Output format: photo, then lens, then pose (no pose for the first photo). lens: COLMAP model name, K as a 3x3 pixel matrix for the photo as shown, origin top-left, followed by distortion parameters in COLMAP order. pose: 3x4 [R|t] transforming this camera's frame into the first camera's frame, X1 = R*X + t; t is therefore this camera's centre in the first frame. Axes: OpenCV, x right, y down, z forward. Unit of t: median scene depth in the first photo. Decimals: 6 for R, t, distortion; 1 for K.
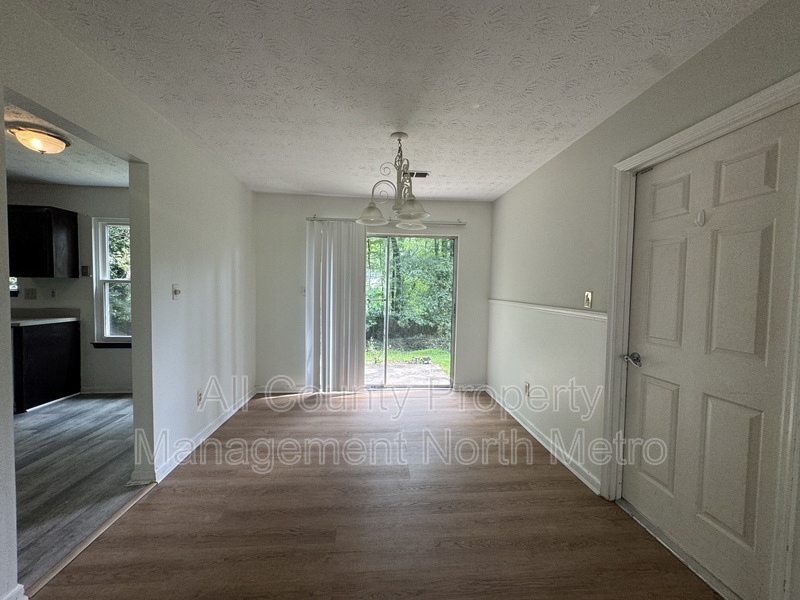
lens RADIAL K [[318.5, 0, 396.9], [0, 318.5, 300.7], [0, 0, 1]] dist [-0.003995, 0.001119]
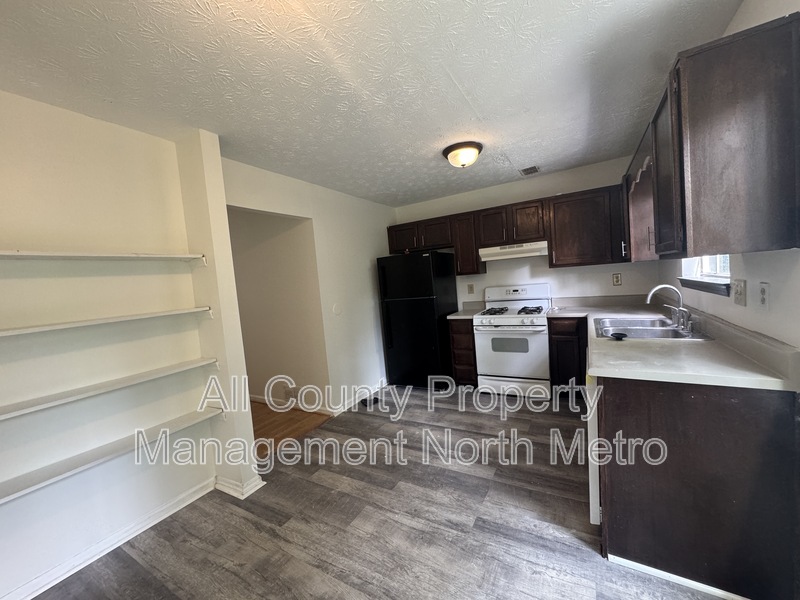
lens RADIAL K [[318.5, 0, 400.3], [0, 318.5, 300.4], [0, 0, 1]] dist [-0.003995, 0.001119]
pose [[-0.569604, 0.085963, -0.817411, -0.557127], [0.047509, 0.996296, 0.071670, -0.061451], [0.820545, 0.001989, -0.571579, 0.871902]]
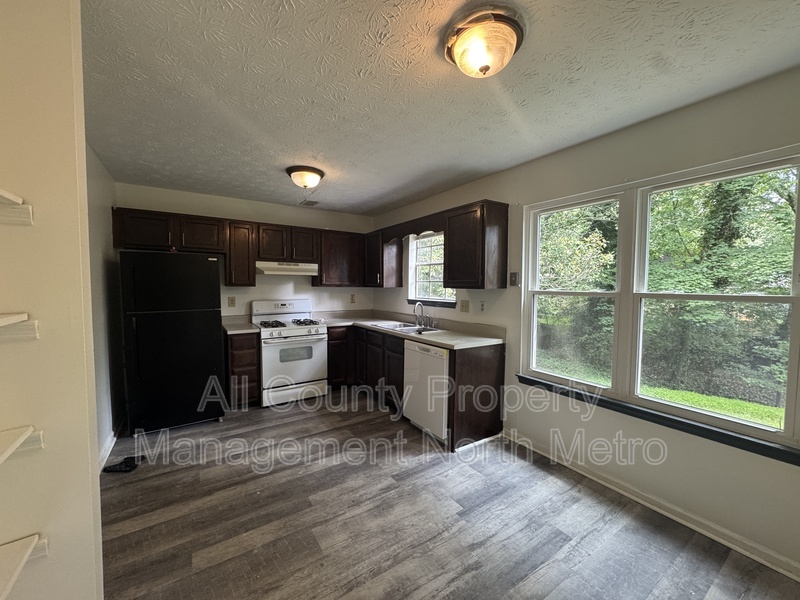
lens RADIAL K [[318.5, 0, 399.1], [0, 318.5, 302.2], [0, 0, 1]] dist [-0.003995, 0.001119]
pose [[0.484140, 0.037142, -0.874202, -0.448757], [-0.029124, 0.999229, 0.026324, -0.050976], [0.874506, 0.012716, 0.484849, 0.393725]]
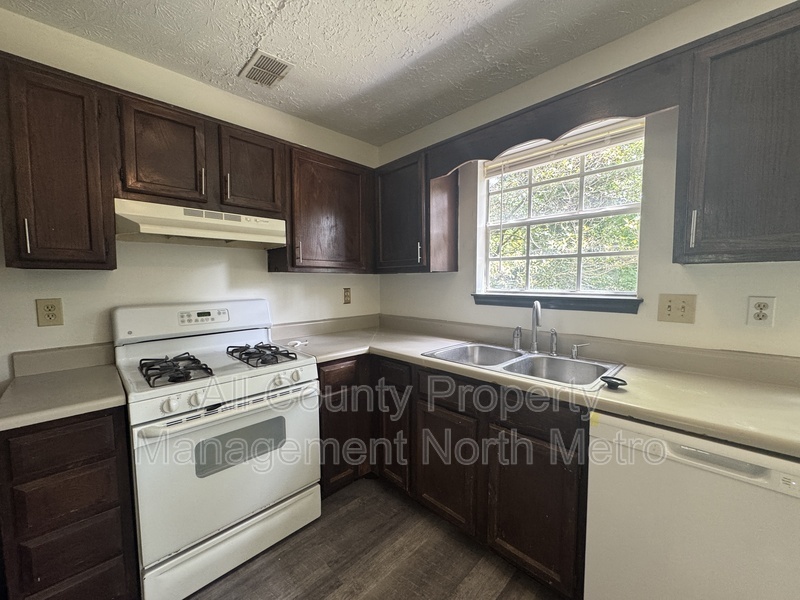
lens RADIAL K [[318.5, 0, 398.0], [0, 318.5, 301.3], [0, 0, 1]] dist [-0.003995, 0.001119]
pose [[0.642411, 0.035952, -0.765516, -1.077352], [-0.010882, 0.999226, 0.037797, -0.040513], [0.766283, -0.015951, 0.642306, 0.498903]]
